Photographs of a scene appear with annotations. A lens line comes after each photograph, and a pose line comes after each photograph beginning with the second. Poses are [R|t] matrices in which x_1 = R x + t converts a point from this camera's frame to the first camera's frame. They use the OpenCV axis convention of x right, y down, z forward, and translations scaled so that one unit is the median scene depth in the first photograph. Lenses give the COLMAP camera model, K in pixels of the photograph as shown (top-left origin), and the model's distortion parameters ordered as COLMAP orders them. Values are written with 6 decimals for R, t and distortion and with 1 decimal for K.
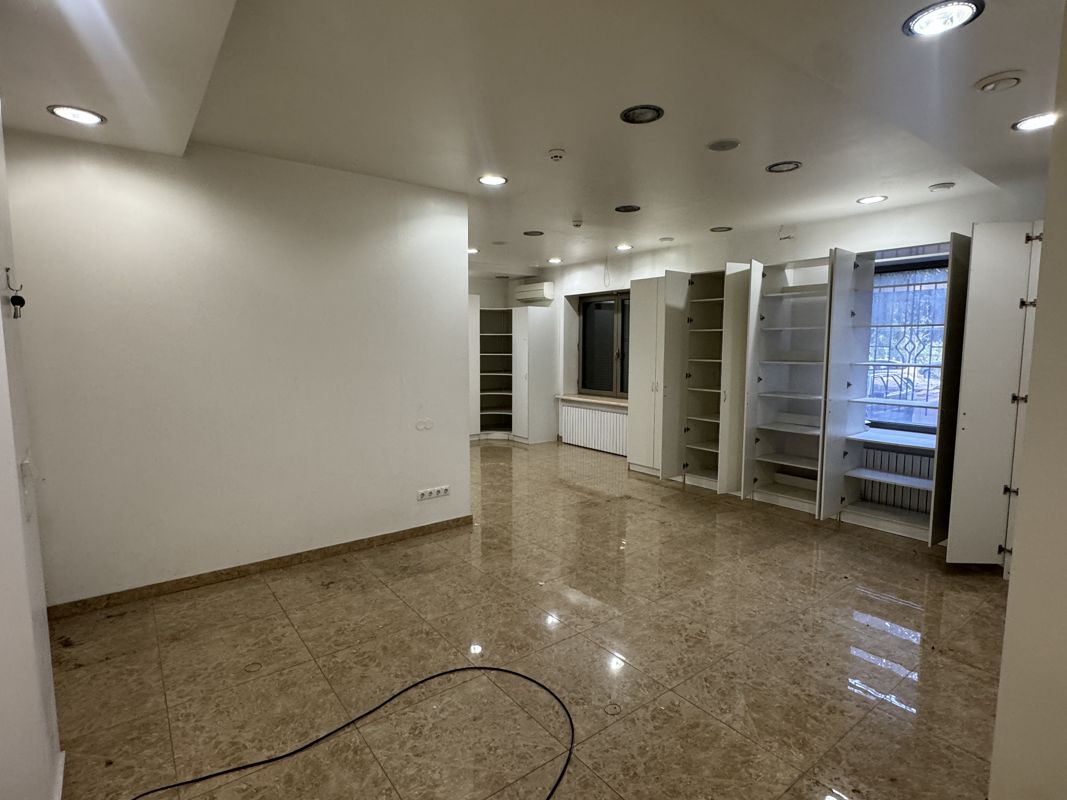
lens RADIAL K [[544.0, 0, 529.9], [0, 544.0, 397.6], [0, 0, 1]] dist [-0.003538, 0.001811]
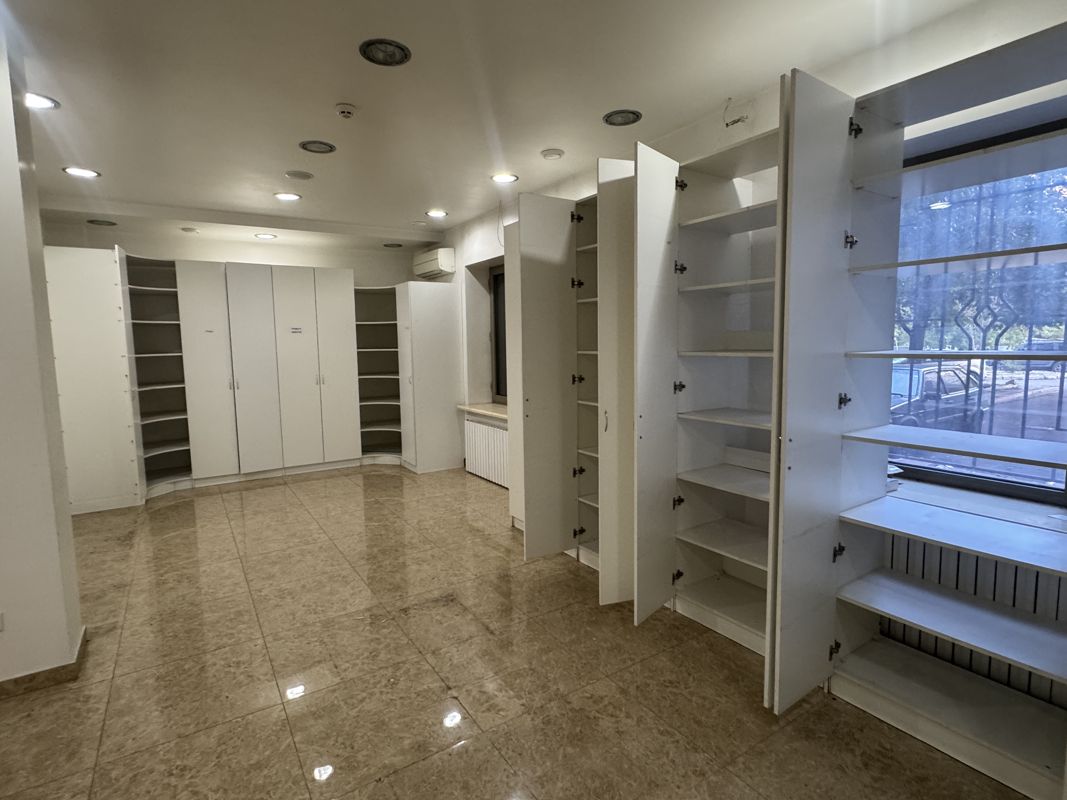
lens RADIAL K [[544.0, 0, 529.9], [0, 544.0, 397.6], [0, 0, 1]] dist [-0.003538, 0.001811]
pose [[0.996994, -0.010081, -0.076820, 0.211808], [0.010513, 0.999931, 0.005224, -0.018155], [0.076762, -0.006016, 0.997031, 0.310680]]
